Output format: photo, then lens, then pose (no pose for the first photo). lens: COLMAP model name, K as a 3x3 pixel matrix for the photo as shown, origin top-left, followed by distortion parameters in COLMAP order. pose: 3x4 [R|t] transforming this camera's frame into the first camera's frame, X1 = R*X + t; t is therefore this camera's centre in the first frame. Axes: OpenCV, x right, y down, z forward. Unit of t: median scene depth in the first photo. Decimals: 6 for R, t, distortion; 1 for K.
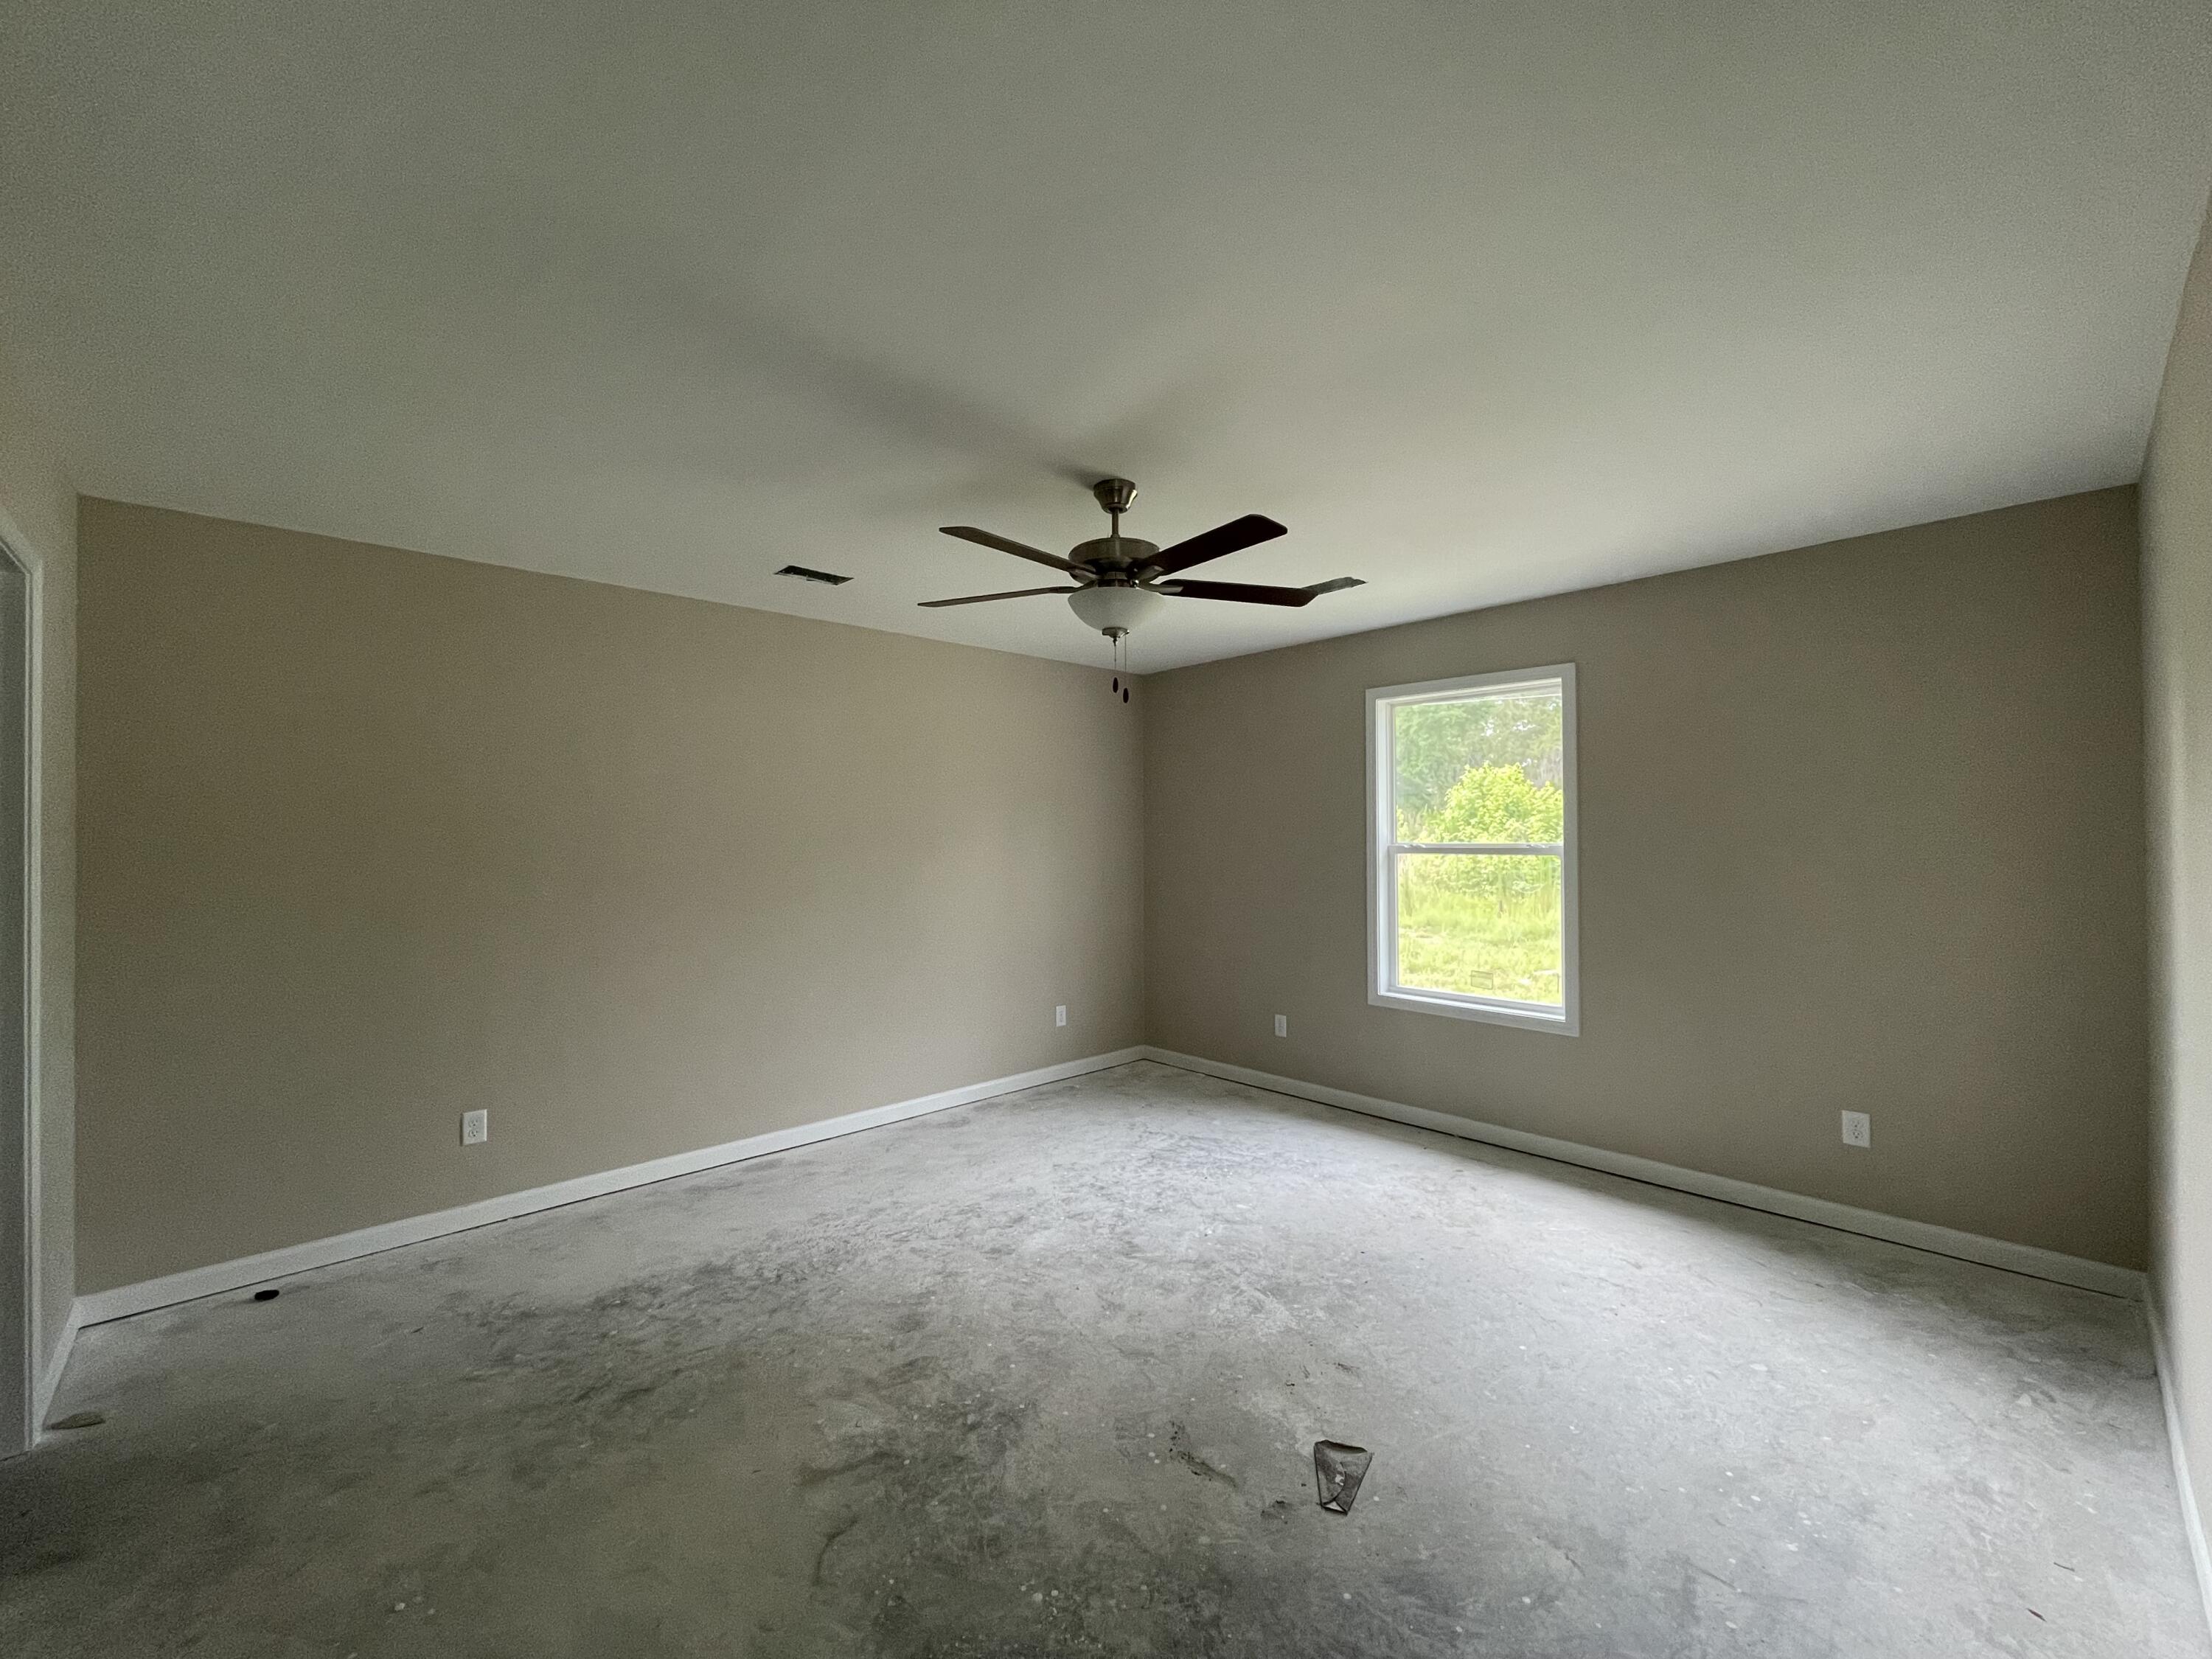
lens RADIAL K [[899.2, 0, 1099.8], [0, 899.2, 830.2], [0, 0, 1]] dist [0.000731, 0.000191]
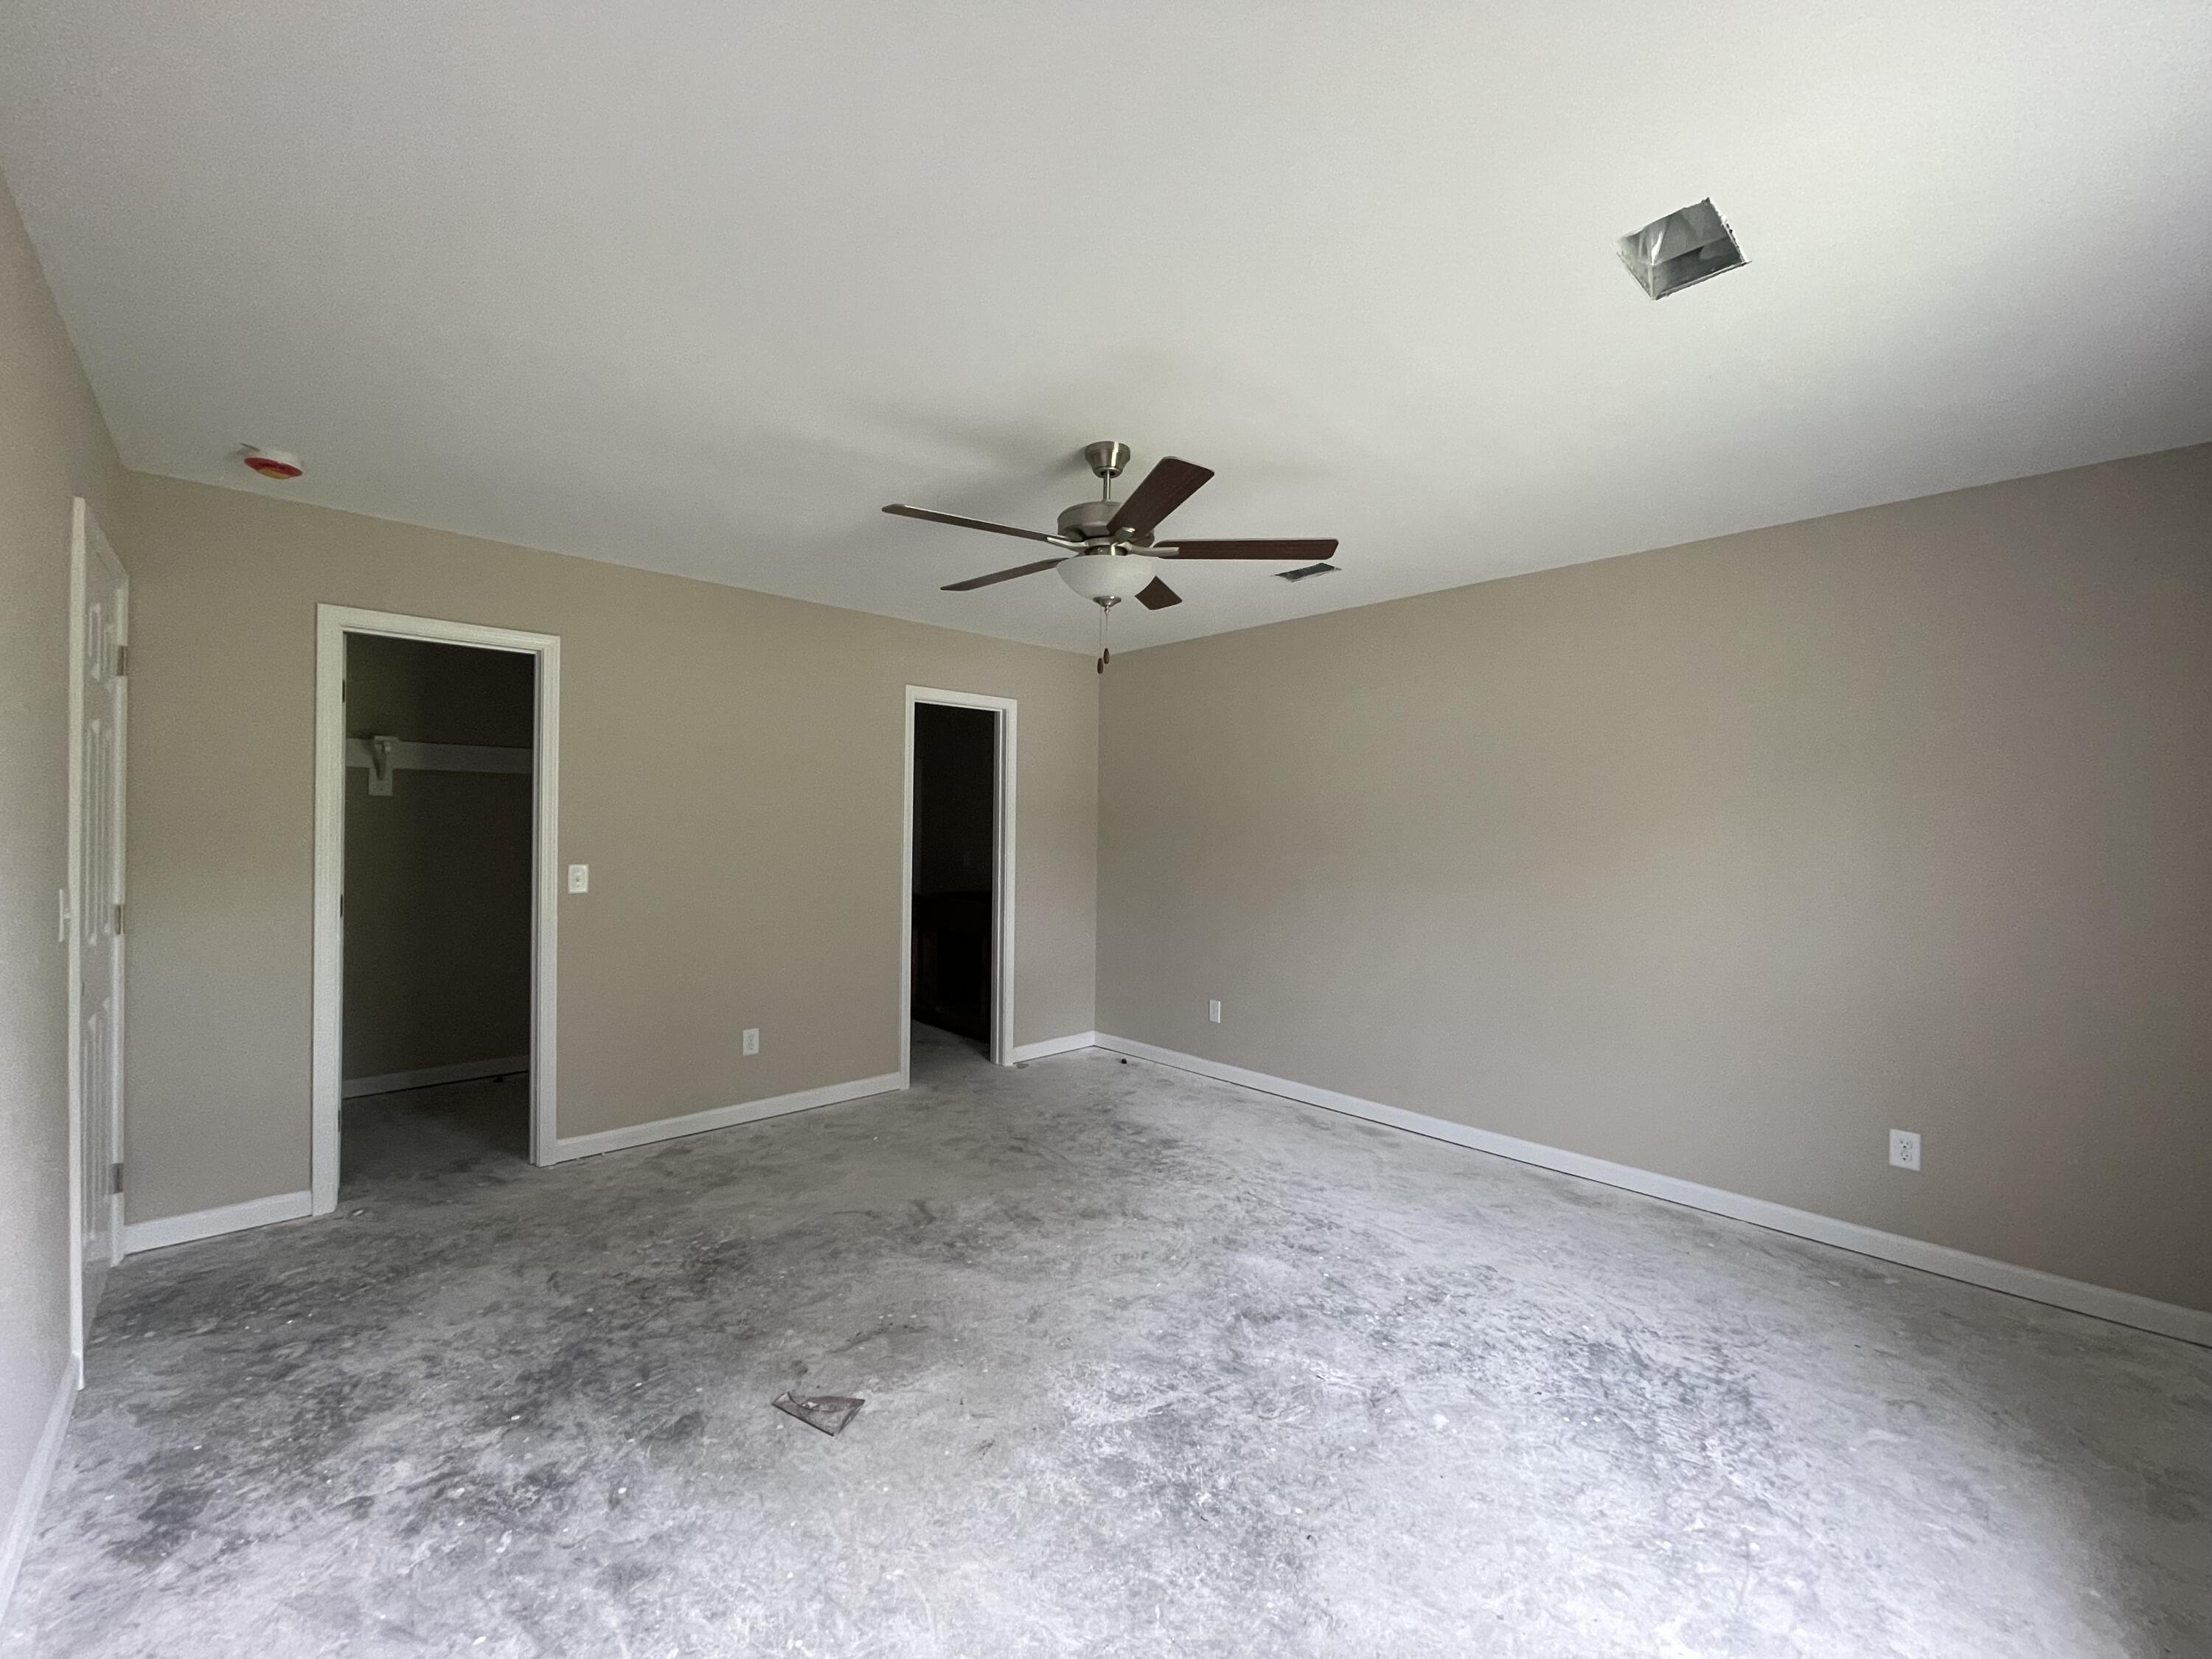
lens RADIAL K [[899.2, 0, 1099.8], [0, 899.2, 830.2], [0, 0, 1]] dist [0.000731, 0.000191]
pose [[0.001598, 0.010489, -0.999944, 0.903581], [-0.003450, 0.999939, 0.010484, 0.015151], [0.999993, 0.003433, 0.001634, 0.908843]]
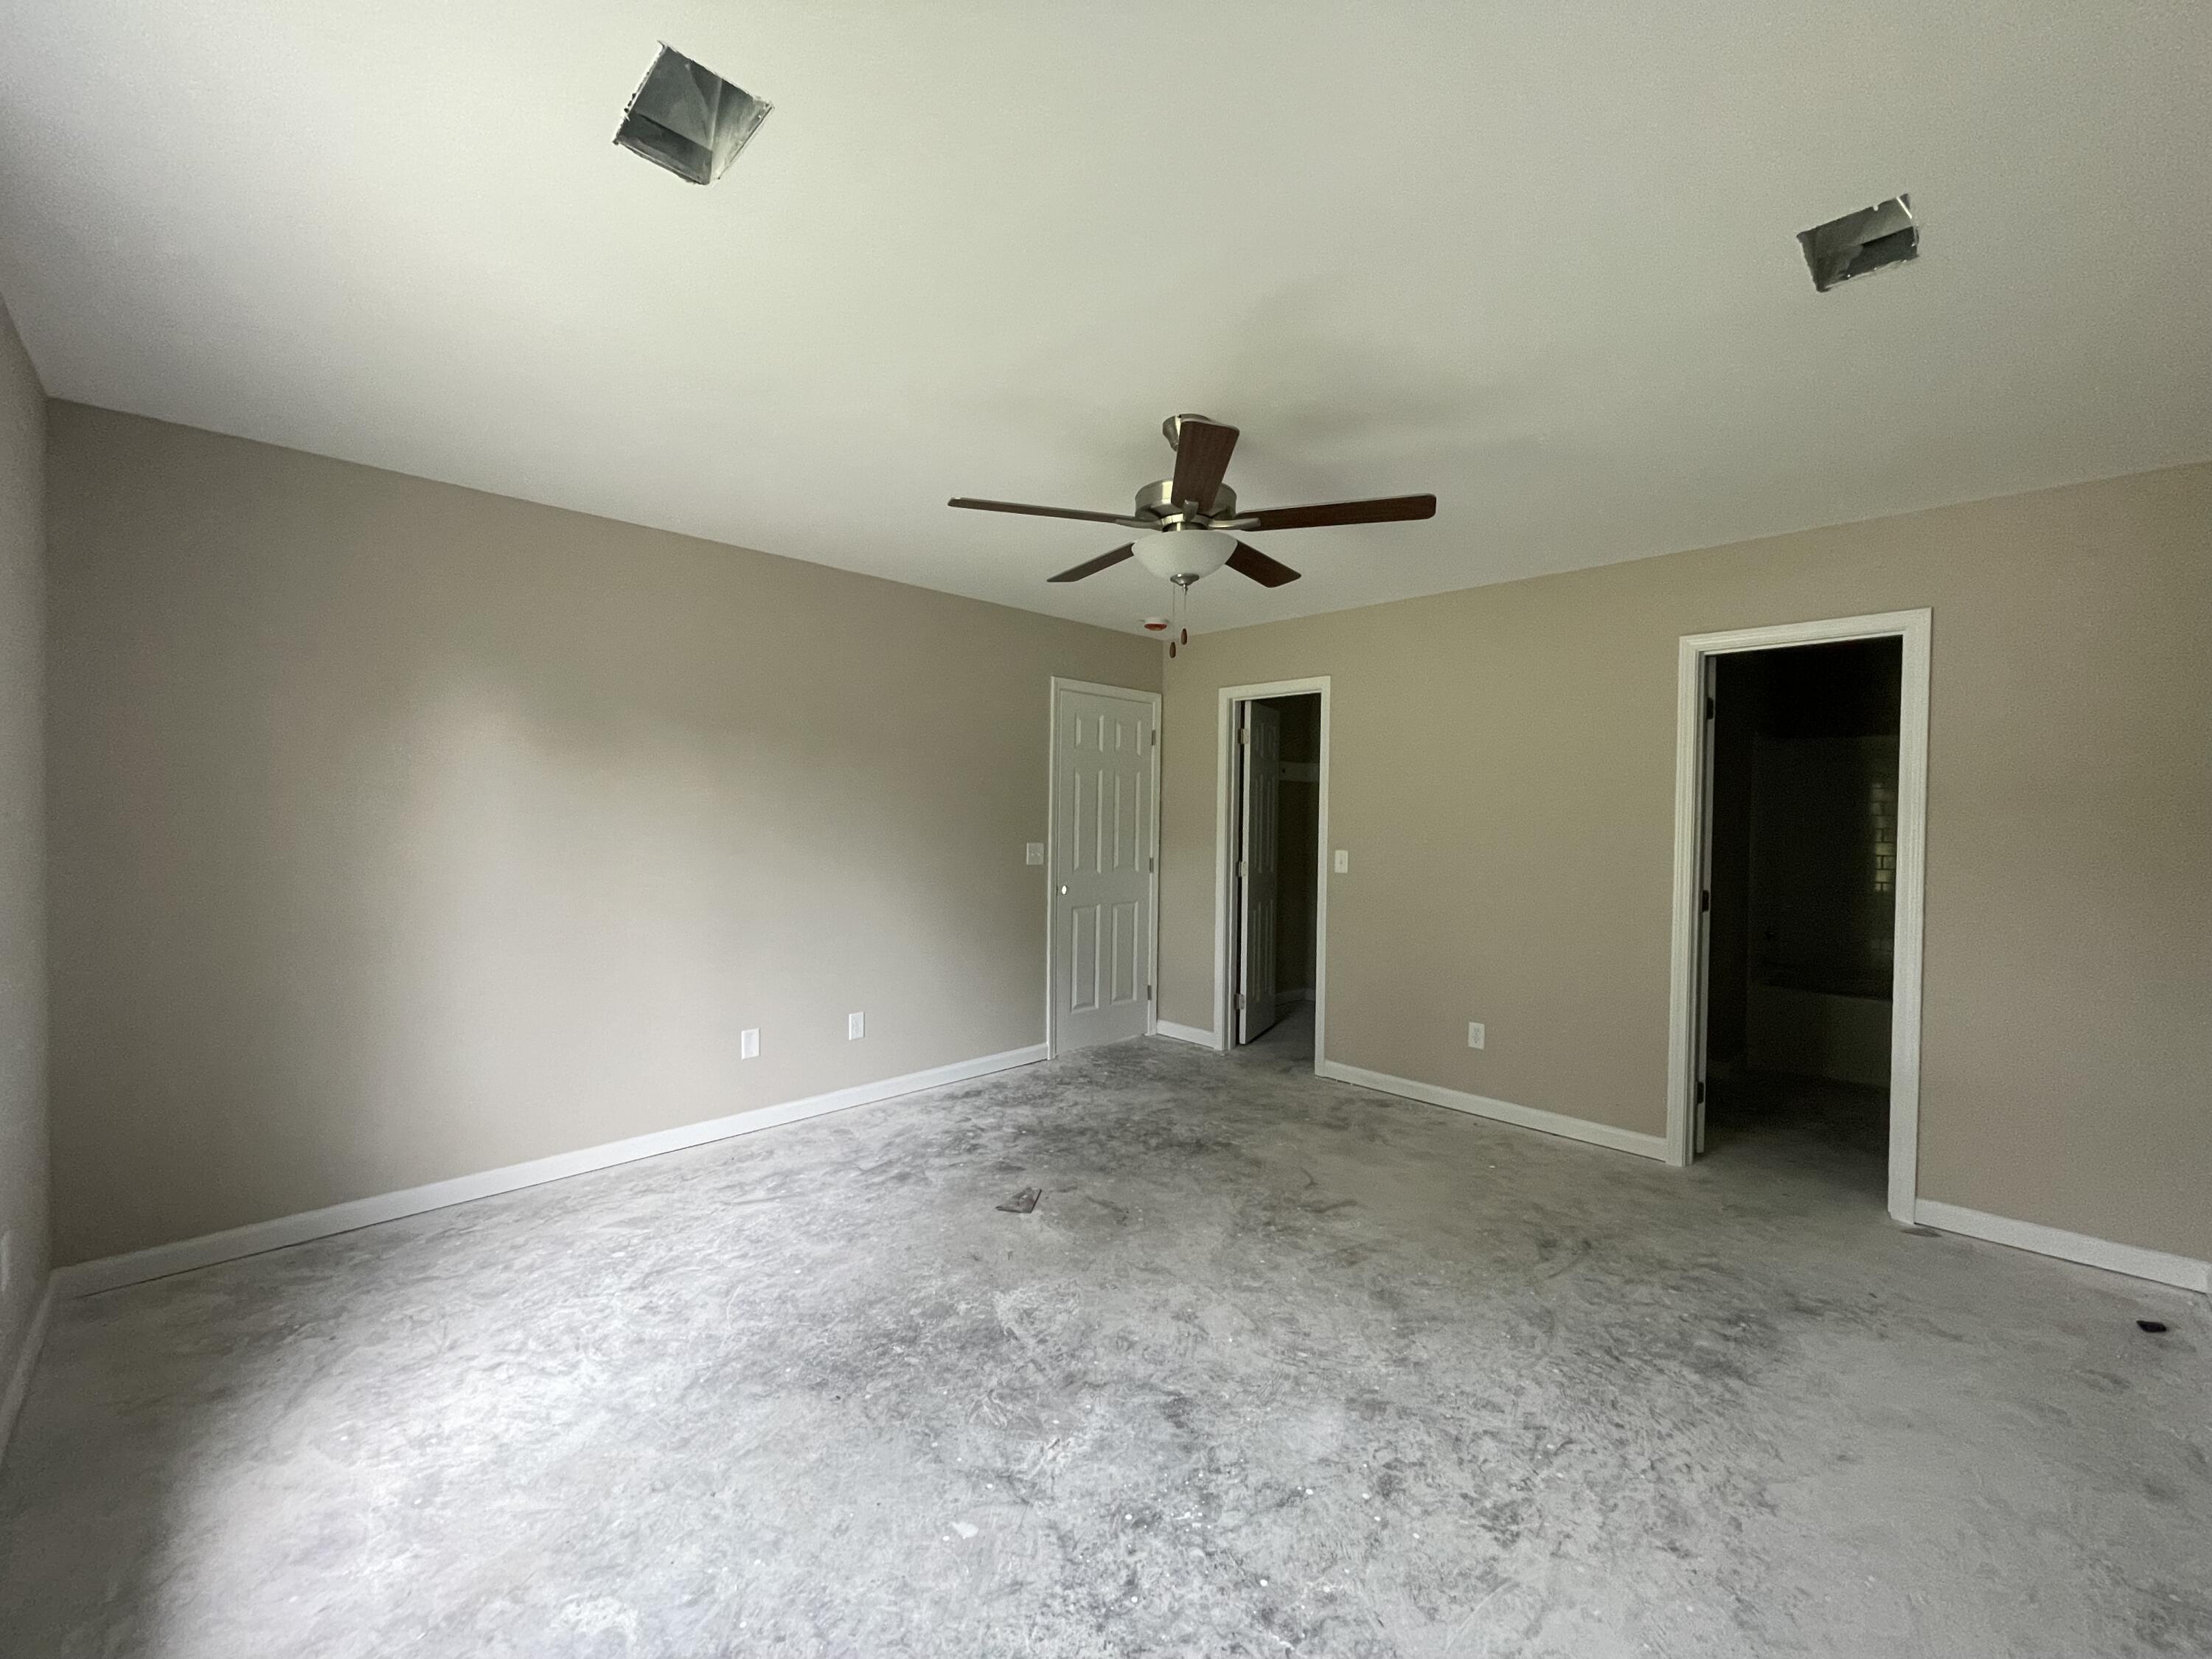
lens RADIAL K [[893.2, 0, 1096.7], [0, 893.2, 830.1], [0, 0, 1]] dist [-0.019250, 0.013103]
pose [[-0.999803, -0.005610, -0.019037, 0.115520], [-0.005803, 0.999932, 0.010126, 0.028816], [0.018979, 0.010234, -0.999767, 1.764979]]
